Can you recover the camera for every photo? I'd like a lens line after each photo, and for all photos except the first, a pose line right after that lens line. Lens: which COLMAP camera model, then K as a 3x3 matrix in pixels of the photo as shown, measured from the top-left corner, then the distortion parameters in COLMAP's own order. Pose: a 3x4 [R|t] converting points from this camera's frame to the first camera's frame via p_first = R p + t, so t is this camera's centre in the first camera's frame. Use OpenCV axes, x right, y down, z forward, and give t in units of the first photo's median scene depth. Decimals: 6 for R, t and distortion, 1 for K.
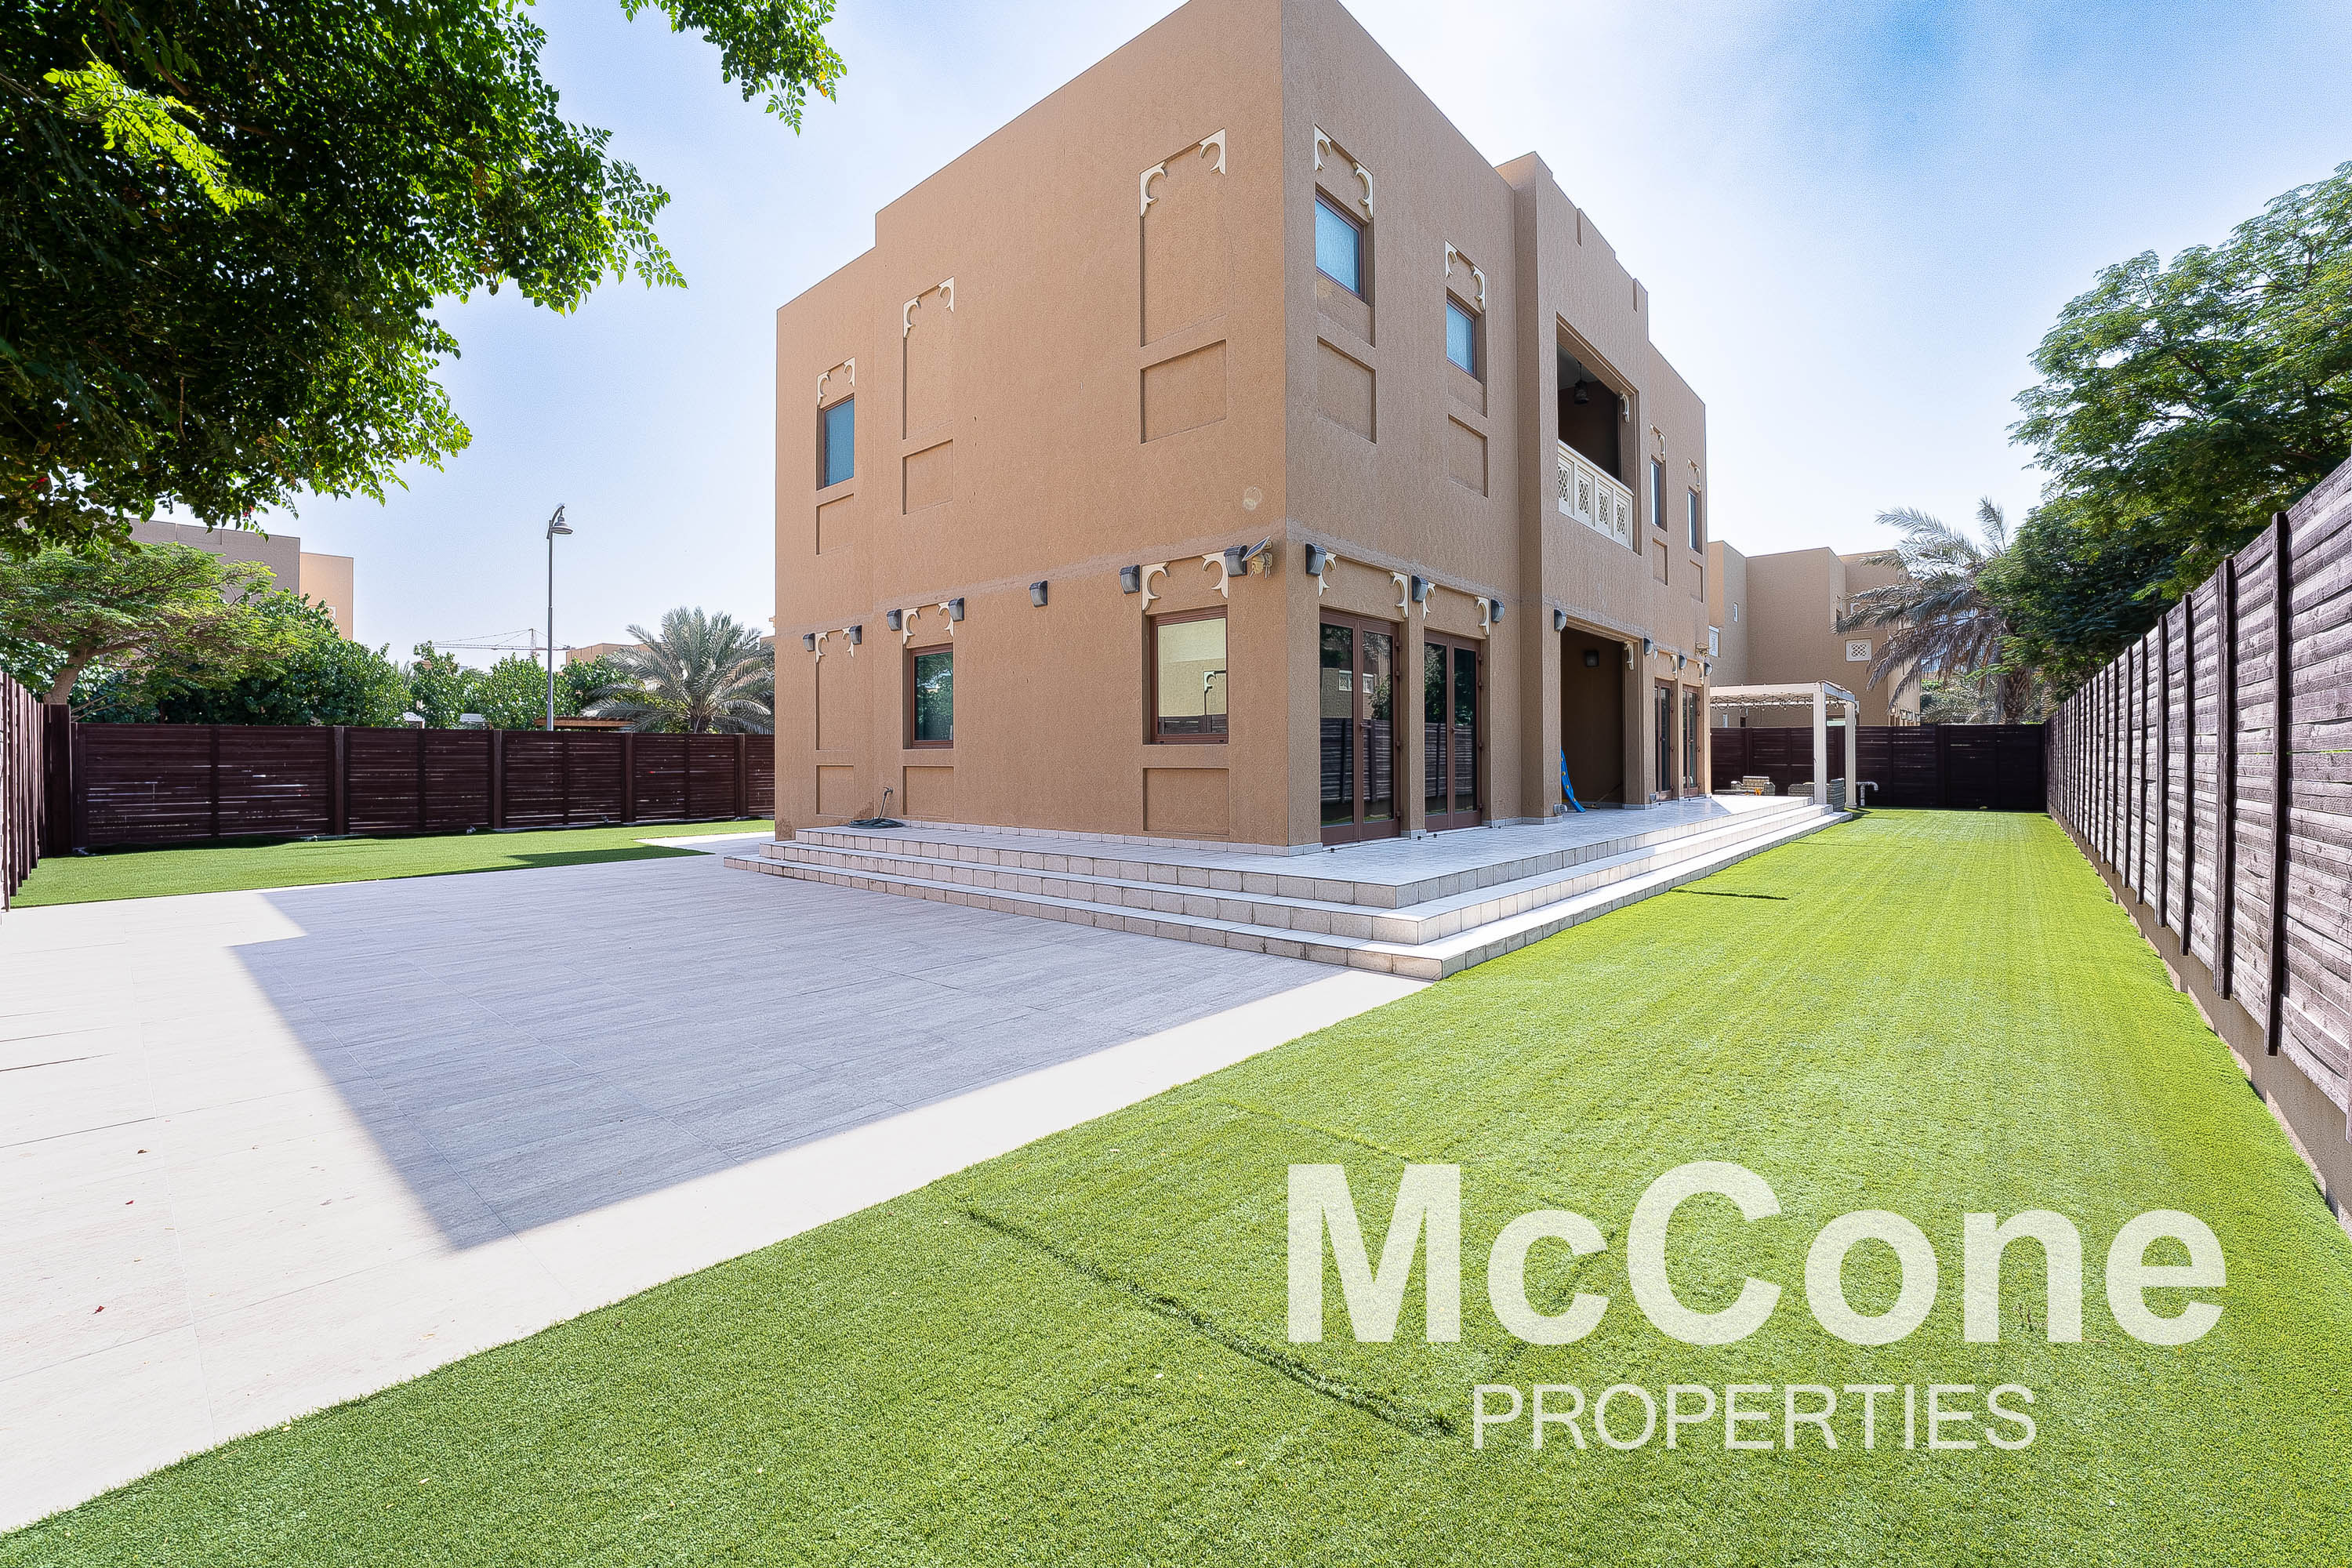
lens RADIAL K [[975.7, 0, 1177.1], [0, 975.7, 773.1], [0, 0, 1]] dist [0.000227, -0.000016]
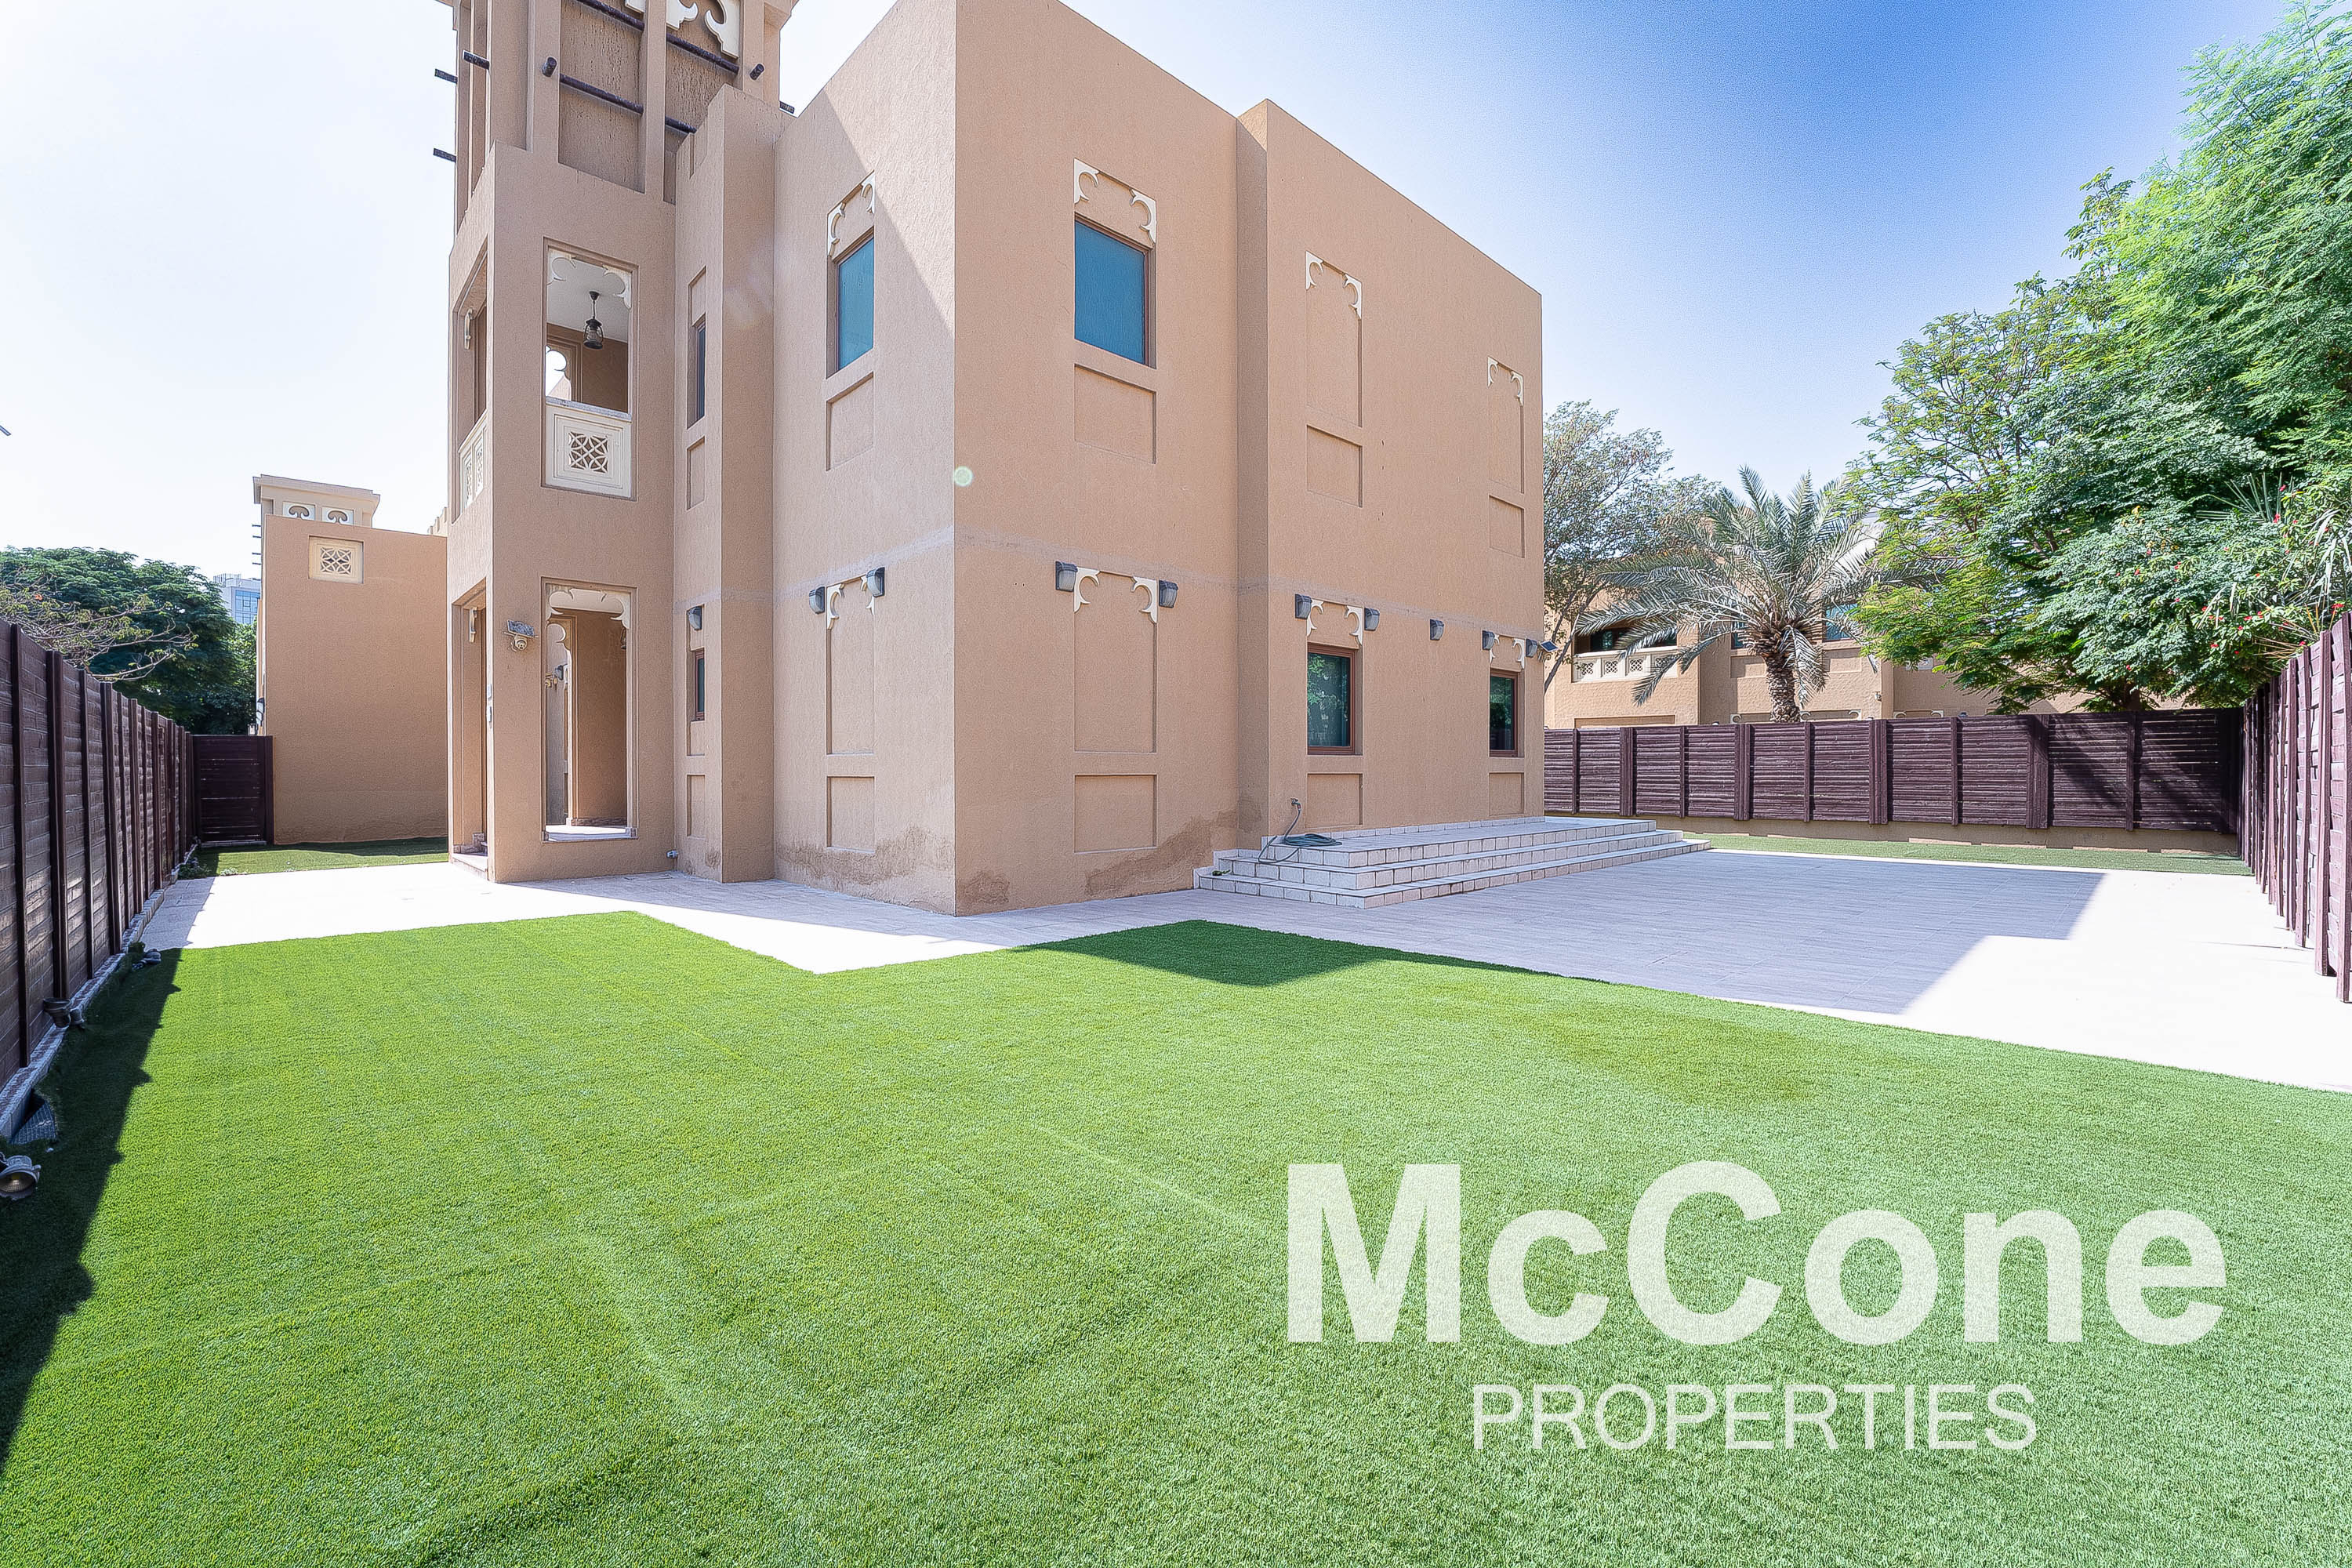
lens RADIAL K [[975.7, 0, 1178.6], [0, 975.7, 776.6], [0, 0, 1]] dist [0.000227, -0.000016]
pose [[0.089150, -0.009745, 0.995971, -1.267635], [0.005568, 0.999941, 0.009285, -0.013733], [-0.996003, 0.004717, 0.089199, 1.117607]]
